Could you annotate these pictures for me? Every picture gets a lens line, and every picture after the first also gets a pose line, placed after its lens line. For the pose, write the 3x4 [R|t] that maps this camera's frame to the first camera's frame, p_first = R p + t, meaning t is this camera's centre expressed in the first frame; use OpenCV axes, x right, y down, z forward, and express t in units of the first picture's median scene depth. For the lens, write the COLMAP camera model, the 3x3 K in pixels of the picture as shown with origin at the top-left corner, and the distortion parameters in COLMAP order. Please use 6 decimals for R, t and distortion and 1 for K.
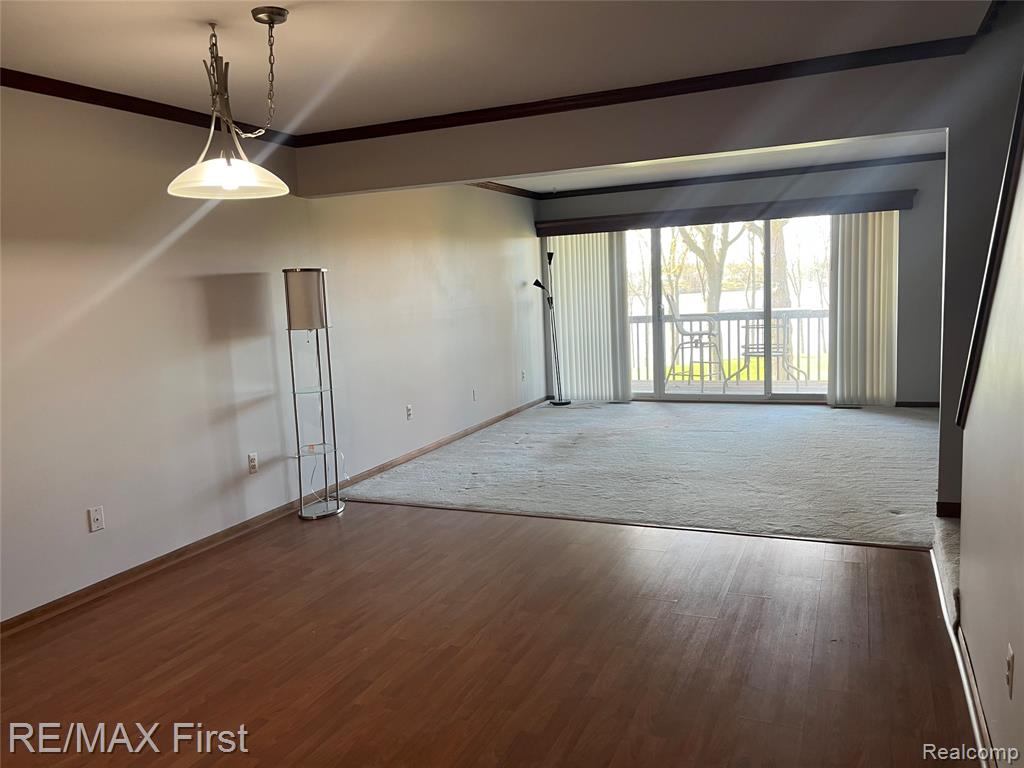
lens RADIAL K [[779.9, 0, 512.0], [0, 779.9, 384.0], [0, 0, 1]] dist [0.015729, -0.009206]
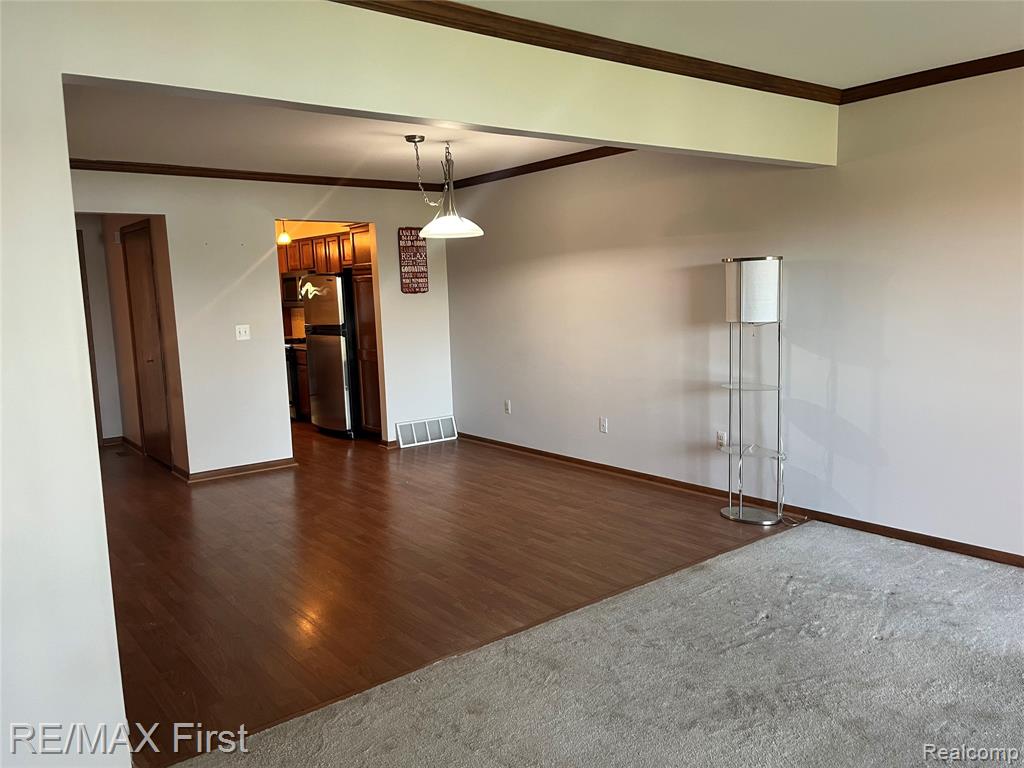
lens RADIAL K [[779.9, 0, 512.0], [0, 779.9, 384.0], [0, 0, 1]] dist [0.015729, -0.009206]
pose [[-0.468946, 0.173033, -0.866111, 0.444491], [-0.056773, 0.972688, 0.225064, -0.123377], [0.881400, 0.154715, -0.446315, 0.749290]]
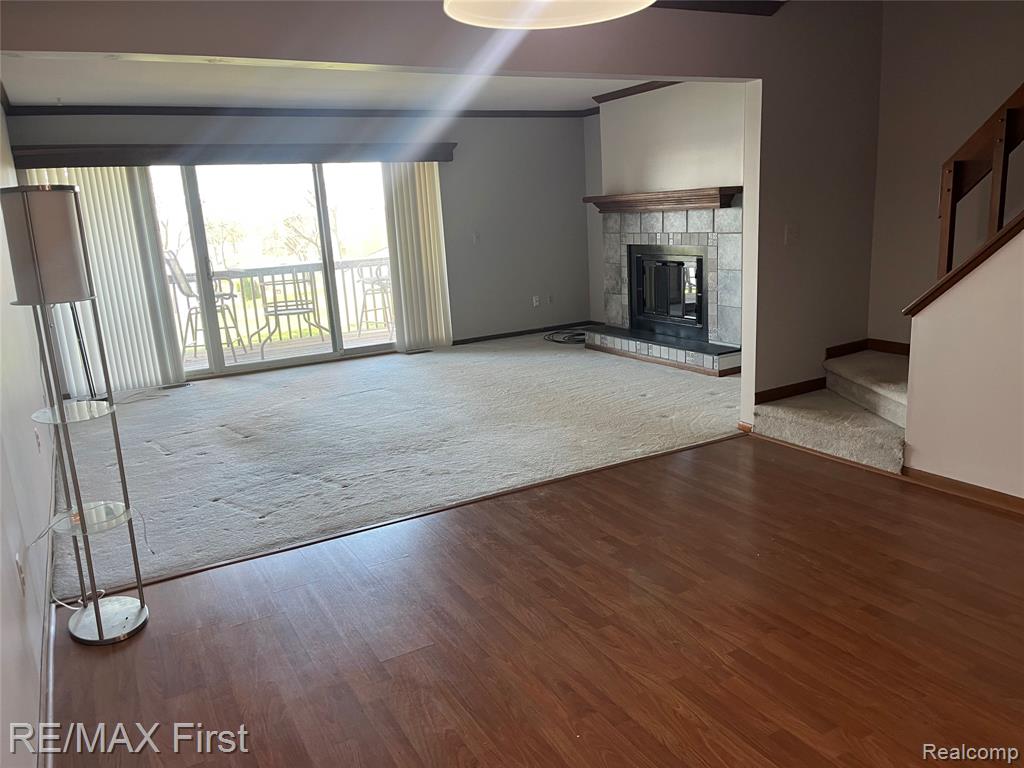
lens RADIAL K [[779.9, 0, 512.0], [0, 779.9, 384.0], [0, 0, 1]] dist [0.015729, -0.009206]
pose [[0.595952, -0.157903, 0.787342, -0.319877], [0.126968, 0.986672, 0.101775, -0.017692], [-0.792919, 0.039314, 0.608058, 0.276407]]
